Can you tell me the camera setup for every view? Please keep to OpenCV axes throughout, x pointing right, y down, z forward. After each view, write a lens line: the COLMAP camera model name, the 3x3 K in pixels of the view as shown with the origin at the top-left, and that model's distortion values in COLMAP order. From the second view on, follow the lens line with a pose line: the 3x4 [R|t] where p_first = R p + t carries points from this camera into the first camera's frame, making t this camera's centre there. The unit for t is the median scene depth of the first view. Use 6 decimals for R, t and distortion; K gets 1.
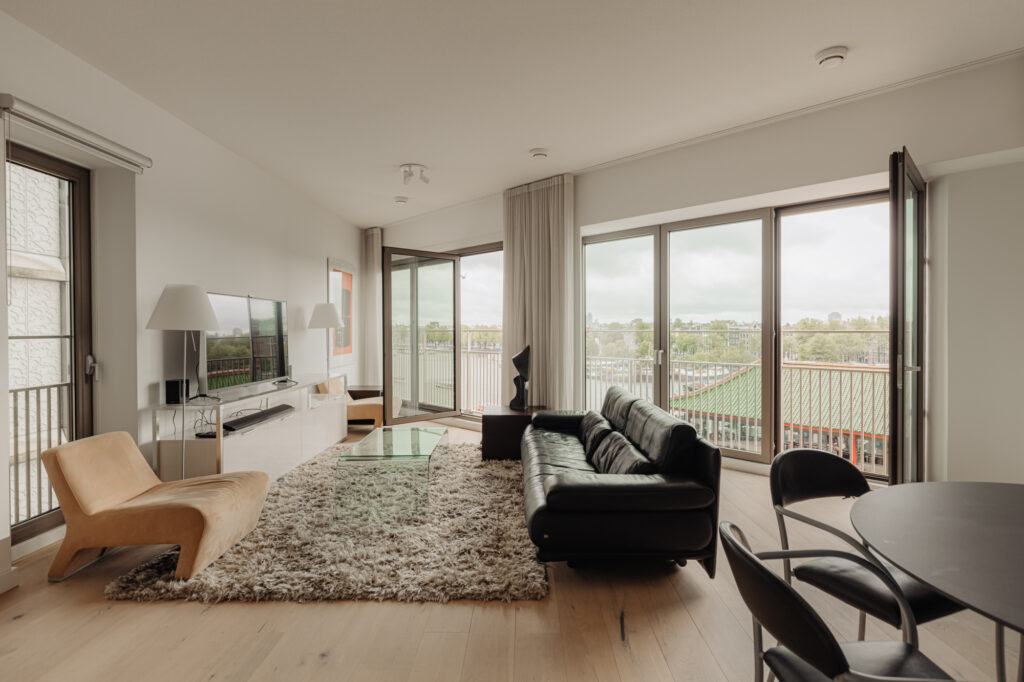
lens RADIAL K [[522.2, 0, 509.4], [0, 522.2, 331.9], [0, 0, 1]] dist [0.001301, -0.000237]
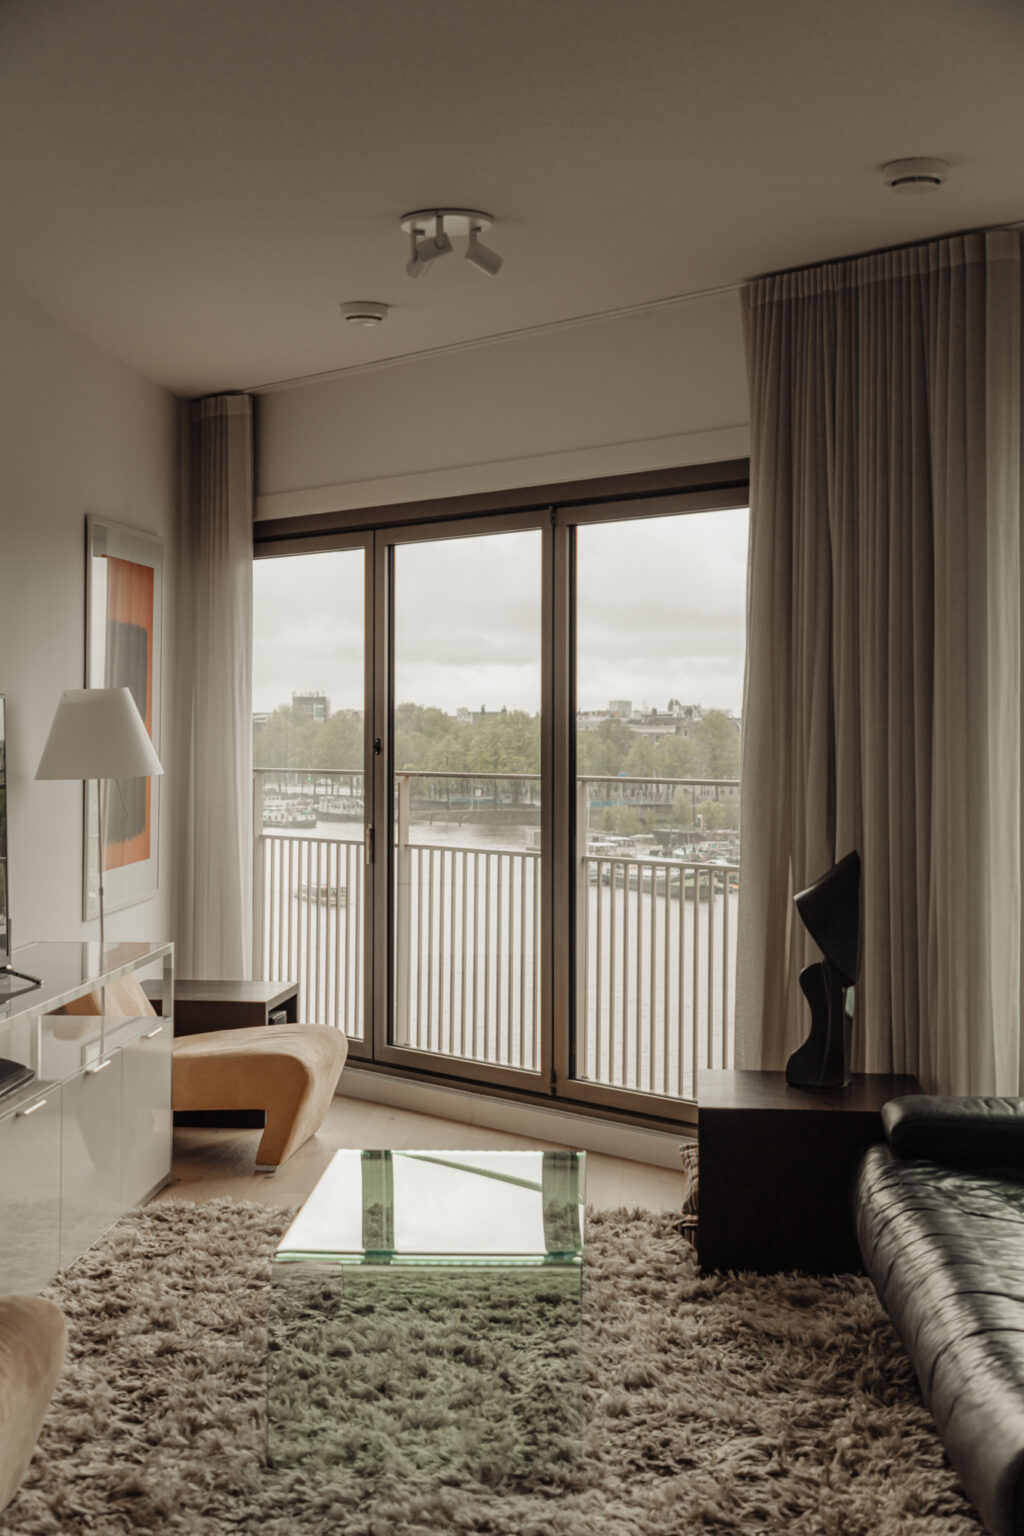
lens RADIAL K [[2117.2, 0, 476.3], [0, 2117.2, 691.9], [0, 0, 1]] dist [0.008429, 0.032608]
pose [[0.997701, 0.003157, -0.067696, -0.099558], [-0.004659, 0.999746, -0.022038, -0.038706], [0.067610, 0.022303, 0.997463, -0.142886]]
